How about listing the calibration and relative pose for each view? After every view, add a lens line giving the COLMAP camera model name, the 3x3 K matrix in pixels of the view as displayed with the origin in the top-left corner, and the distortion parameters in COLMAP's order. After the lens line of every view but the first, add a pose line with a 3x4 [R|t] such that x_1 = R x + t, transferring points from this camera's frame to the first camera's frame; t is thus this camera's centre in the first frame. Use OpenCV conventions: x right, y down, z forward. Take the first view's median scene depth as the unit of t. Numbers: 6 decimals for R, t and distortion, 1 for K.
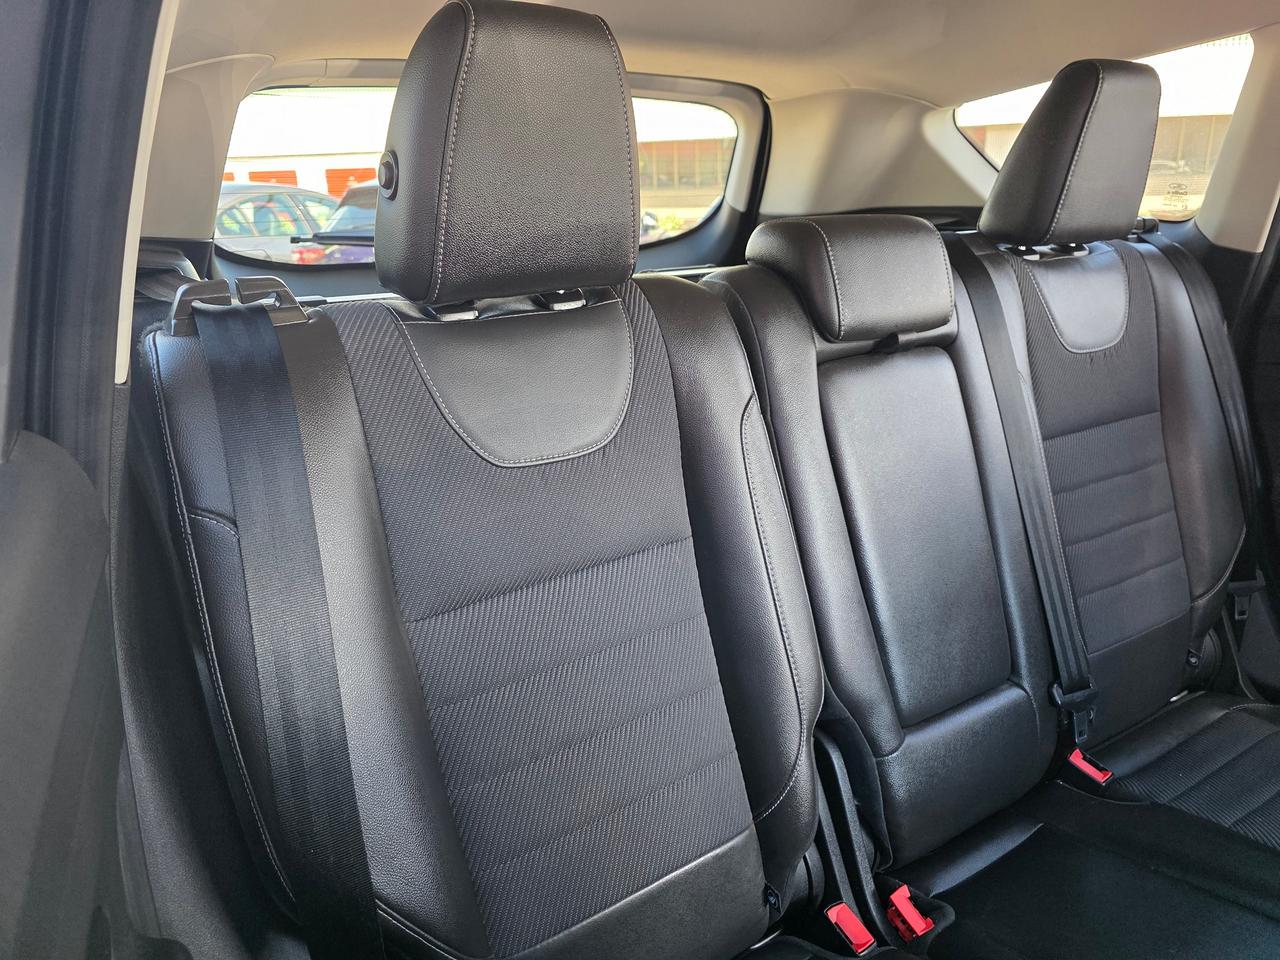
lens RADIAL K [[886.7, 0, 648.8], [0, 886.7, 477.7], [0, 0, 1]] dist [0.053851, -0.059917]
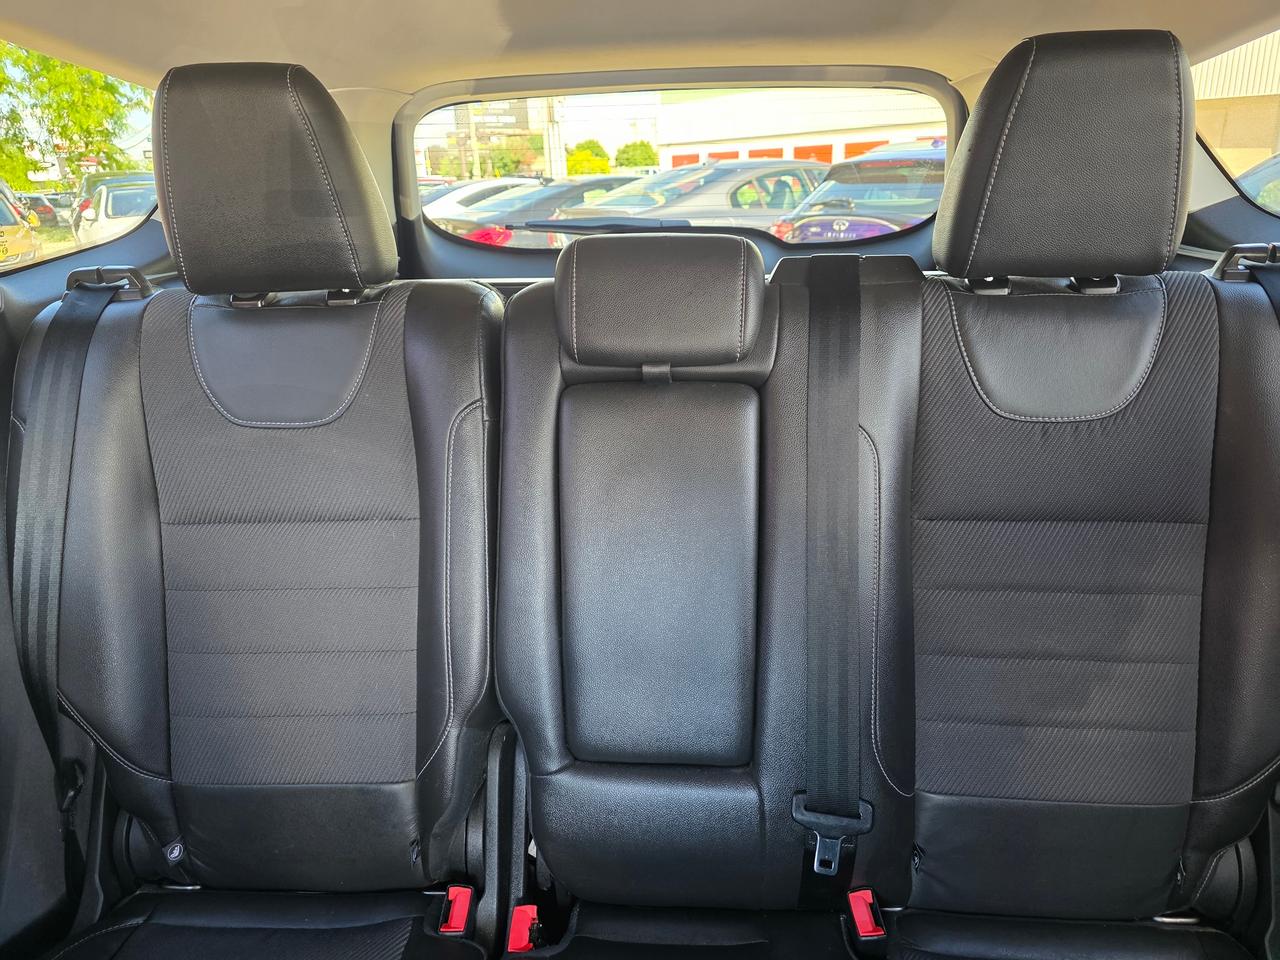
lens RADIAL K [[886.7, 0, 648.8], [0, 886.7, 477.7], [0, 0, 1]] dist [0.053851, -0.059917]
pose [[0.785742, 0.200705, -0.585087, 0.664758], [-0.178598, 0.979222, 0.096059, -0.104088], [0.592209, 0.029018, 0.805262, 0.186879]]
